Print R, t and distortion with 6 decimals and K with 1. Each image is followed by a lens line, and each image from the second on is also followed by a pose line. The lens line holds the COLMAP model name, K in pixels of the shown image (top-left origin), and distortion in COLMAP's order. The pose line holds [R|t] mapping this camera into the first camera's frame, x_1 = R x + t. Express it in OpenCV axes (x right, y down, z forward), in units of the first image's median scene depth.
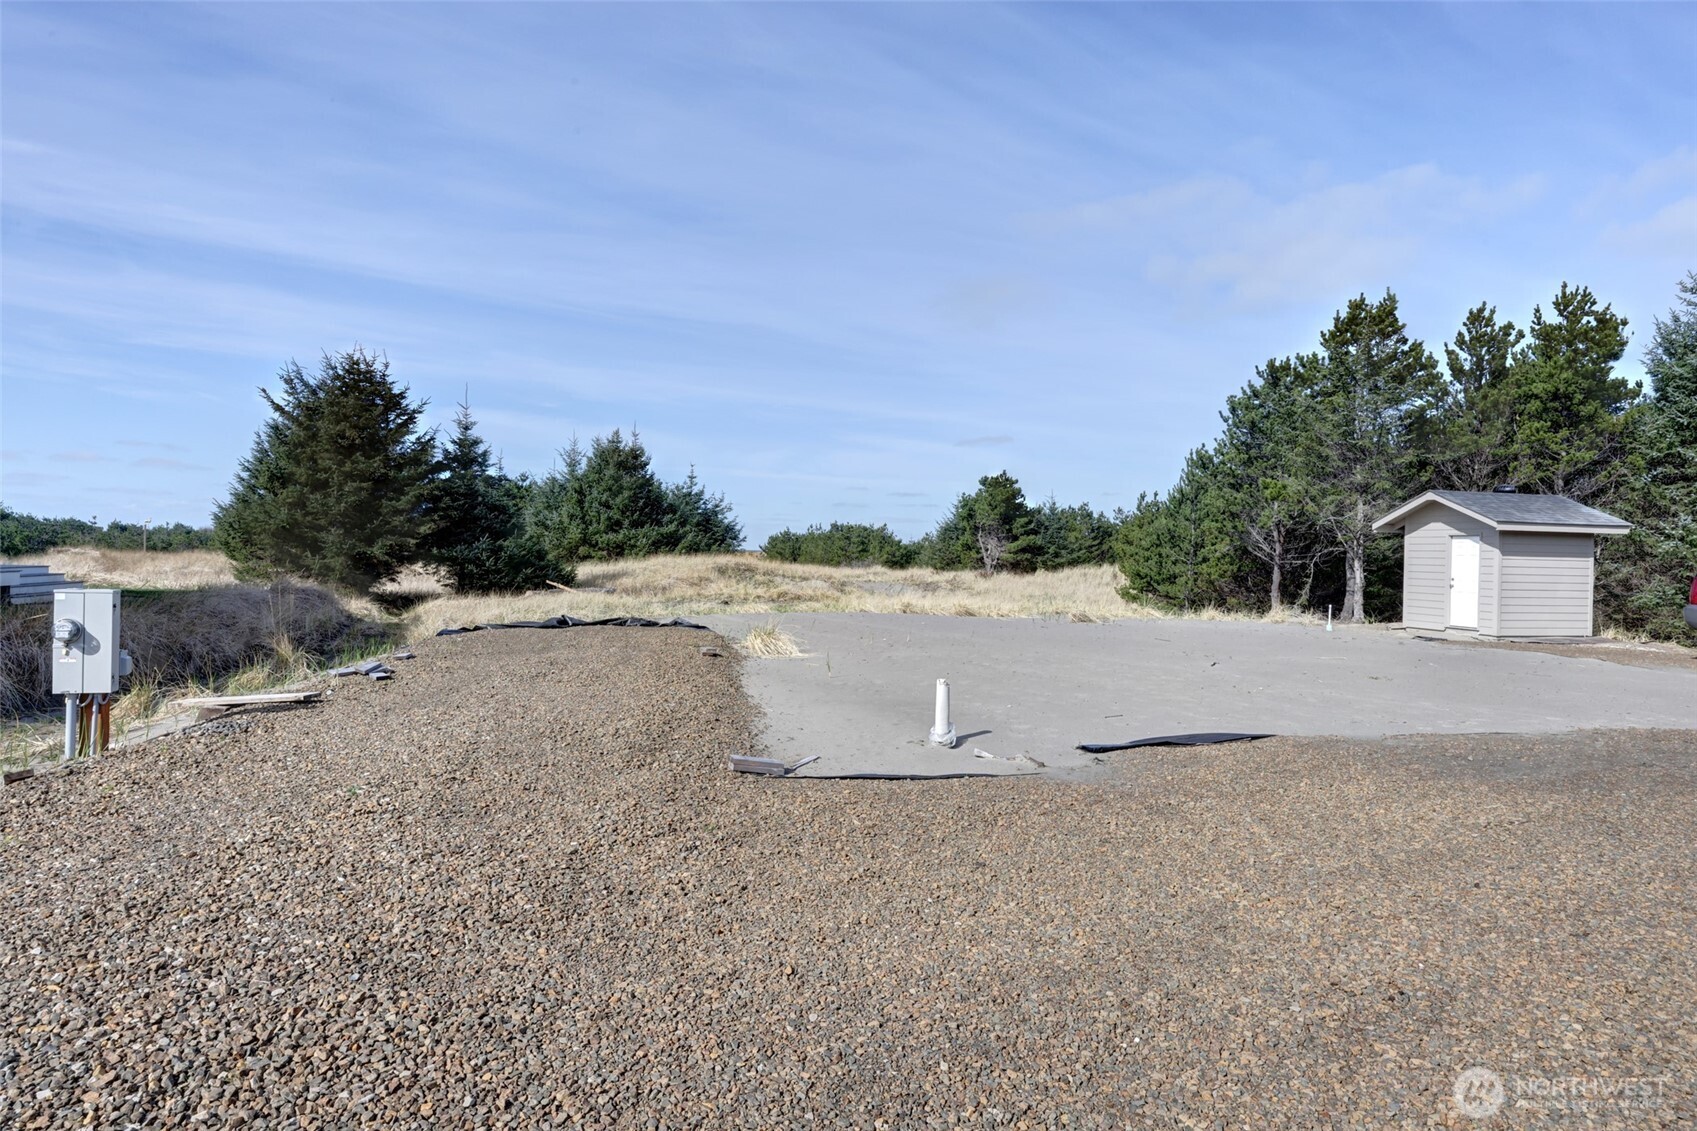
lens RADIAL K [[972.3, 0, 839.9], [0, 972.3, 549.1], [0, 0, 1]] dist [-0.019815, 0.001020]
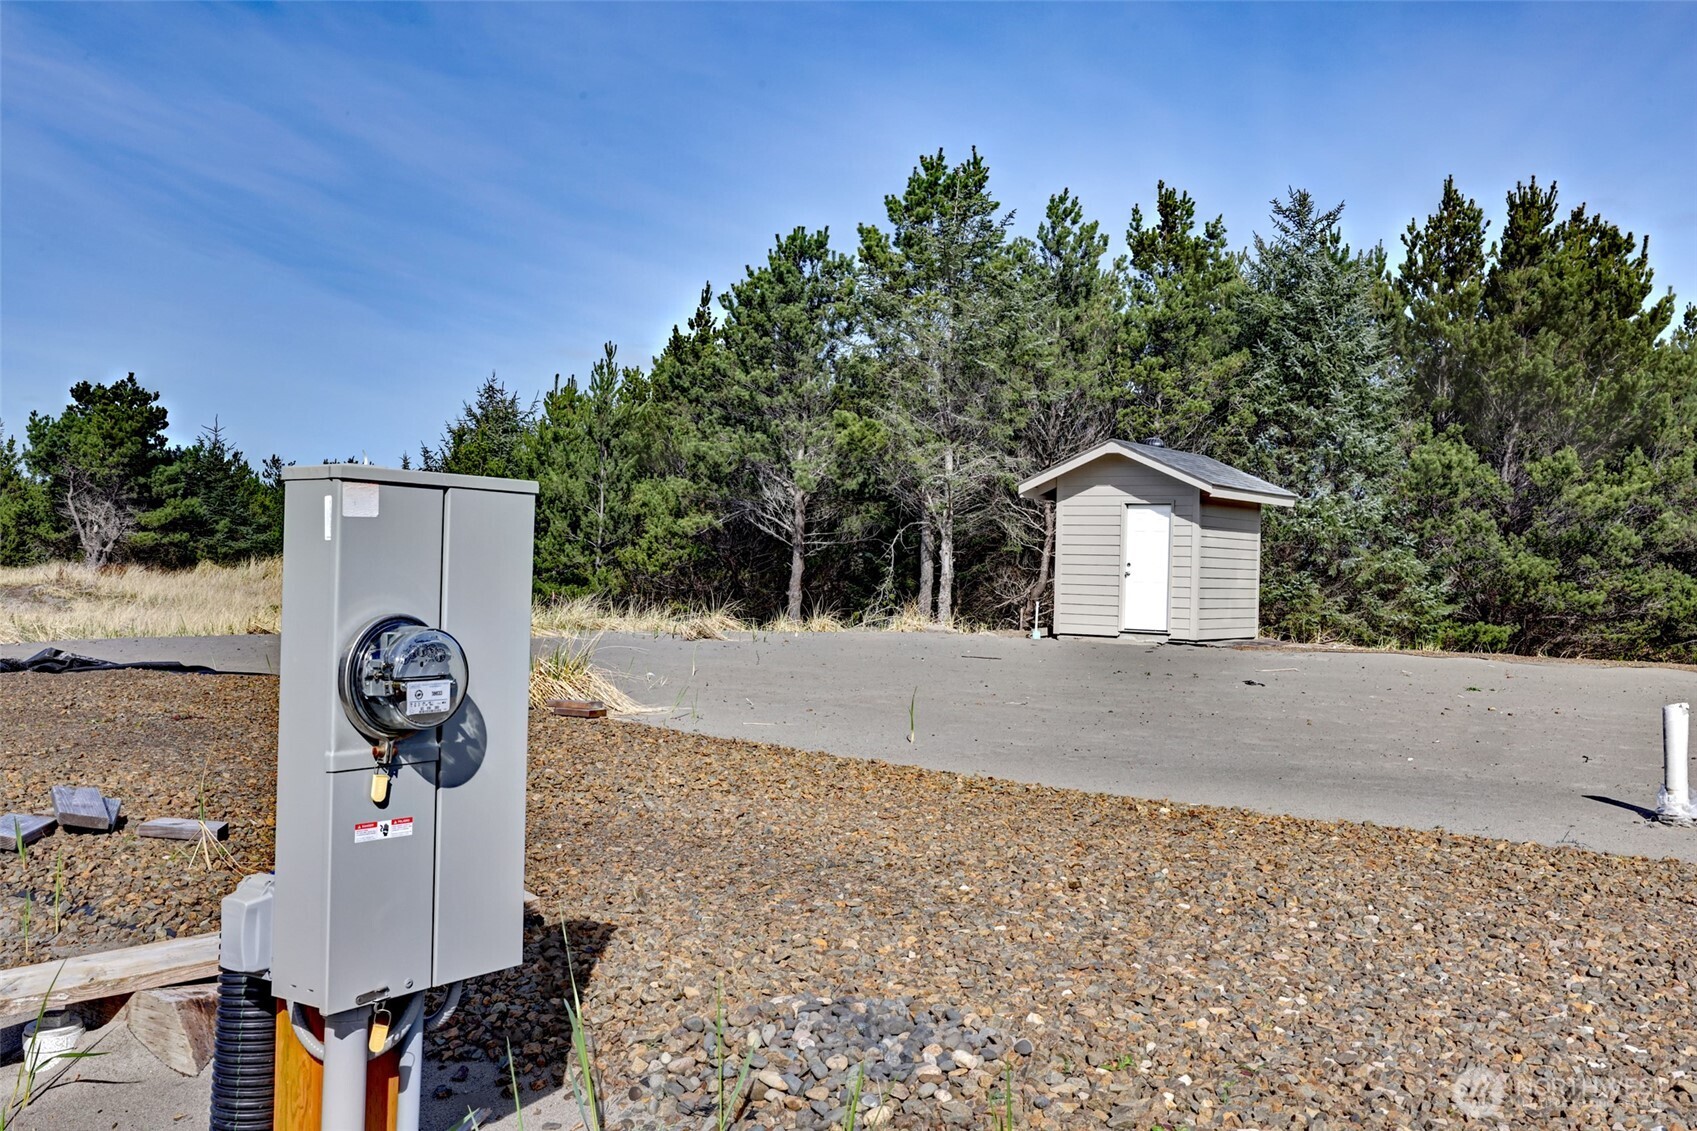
lens RADIAL K [[1628.8, 0, 847.5], [0, 1628.8, 554.2], [0, 0, 1]] dist [-0.022838, 0.000000]
pose [[0.749608, 0.007122, 0.661843, -0.177527], [-0.013532, 0.999898, 0.004566, 0.011275], [-0.661743, -0.012379, 0.749628, 0.120805]]
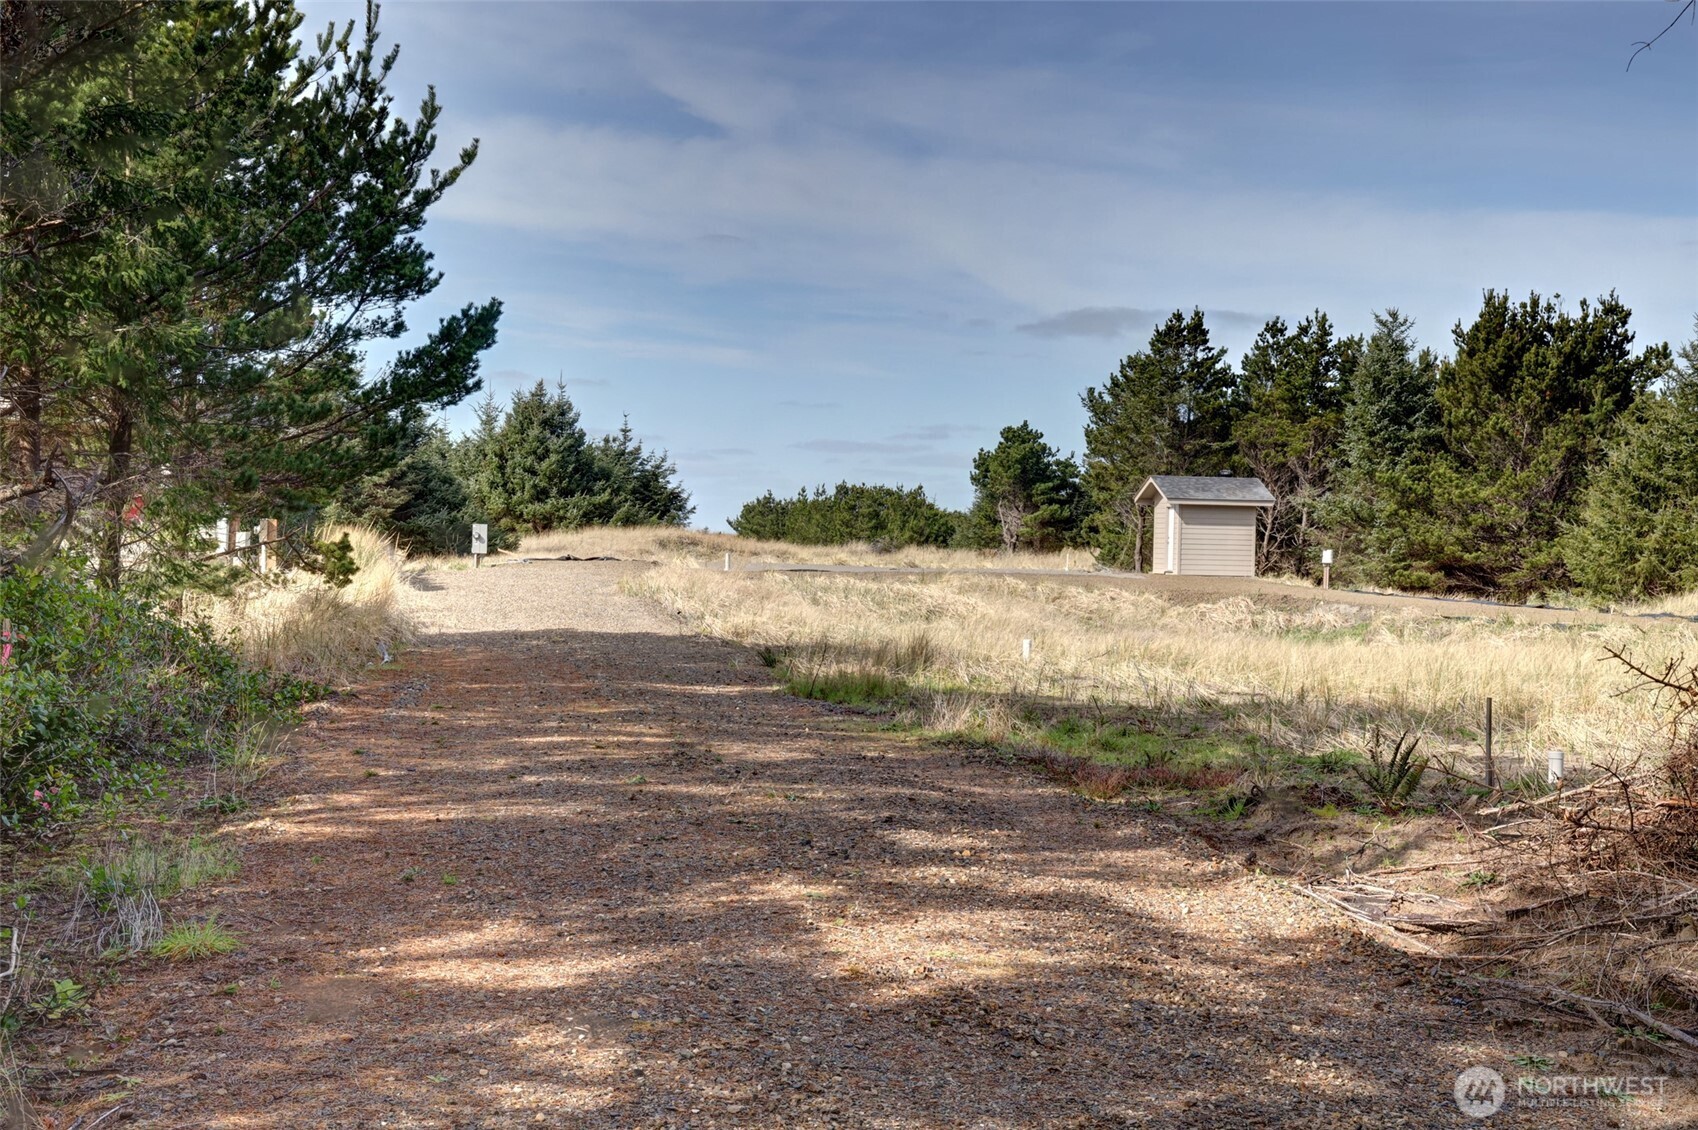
lens RADIAL K [[2486.9, 0, 850.0], [0, 2486.9, 555.1], [0, 0, 1]] dist [0.187752, 0.000000]
pose [[0.998702, 0.000114, -0.050930, 0.191346], [0.000357, 0.999957, 0.009257, 0.011705], [0.050929, -0.009263, 0.998659, -1.465120]]
